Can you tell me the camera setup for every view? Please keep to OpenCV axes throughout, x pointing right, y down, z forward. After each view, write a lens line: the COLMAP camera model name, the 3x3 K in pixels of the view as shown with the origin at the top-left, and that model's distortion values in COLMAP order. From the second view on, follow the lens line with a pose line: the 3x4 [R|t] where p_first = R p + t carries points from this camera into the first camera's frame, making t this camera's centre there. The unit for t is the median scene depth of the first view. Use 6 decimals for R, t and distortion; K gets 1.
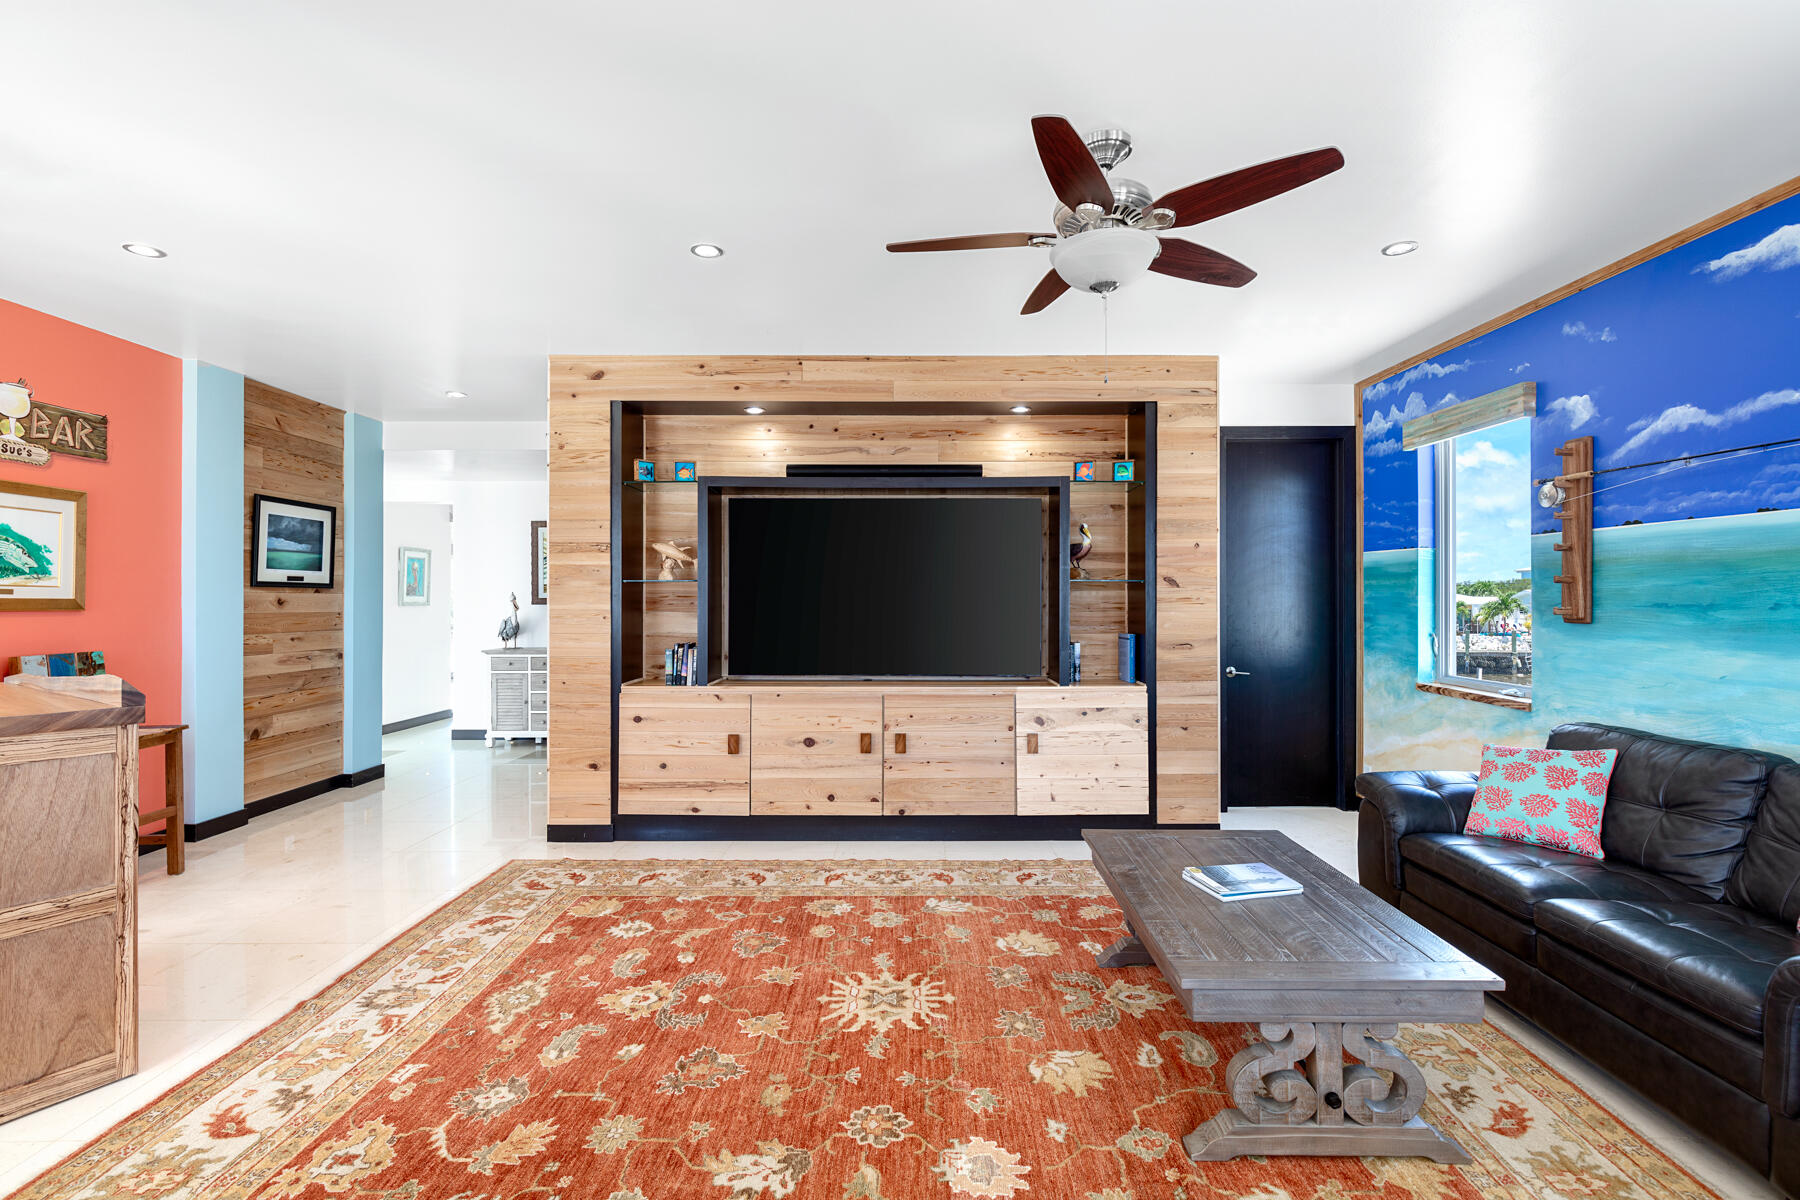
lens RADIAL K [[809.8, 0, 913.8], [0, 809.8, 593.5], [0, 0, 1]] dist [-0.003674, 0.001280]
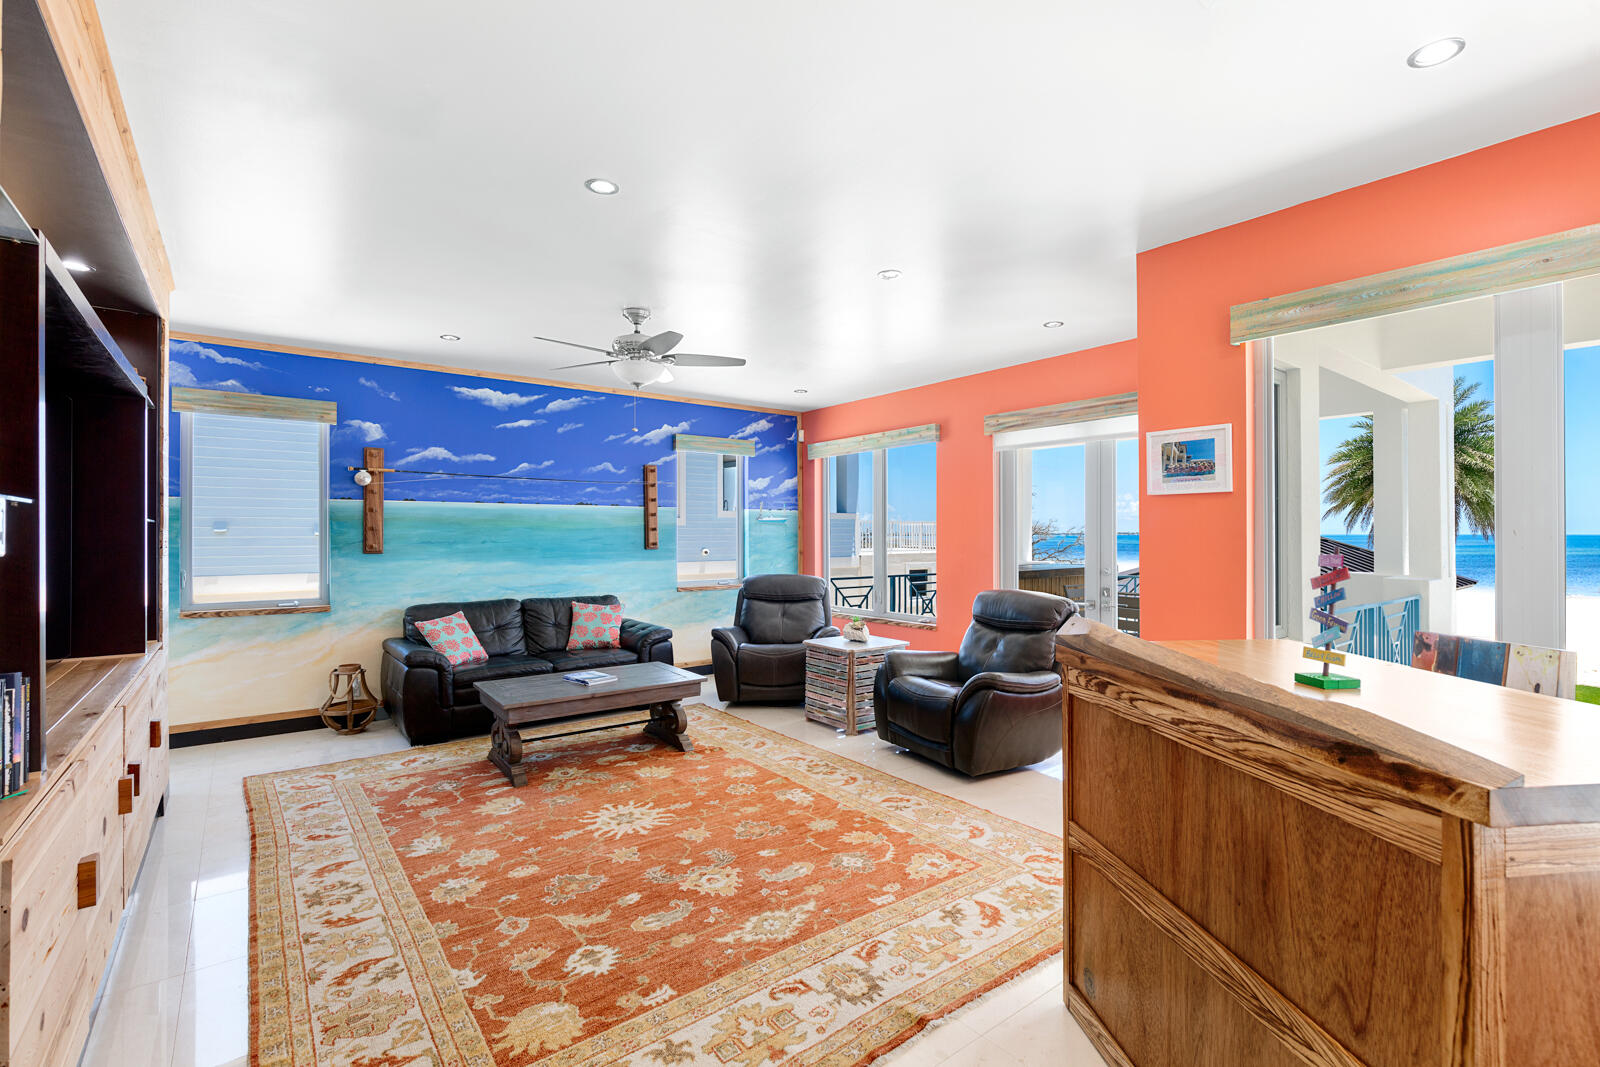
lens RADIAL K [[719.9, 0, 806.5], [0, 719.9, 536.3], [0, 0, 1]] dist [-0.003674, 0.001280]
pose [[-0.601504, 0.001833, 0.798868, -1.172082], [-0.000113, 0.999997, -0.002380, 0.003689], [-0.798870, -0.001522, -0.601502, 1.420365]]
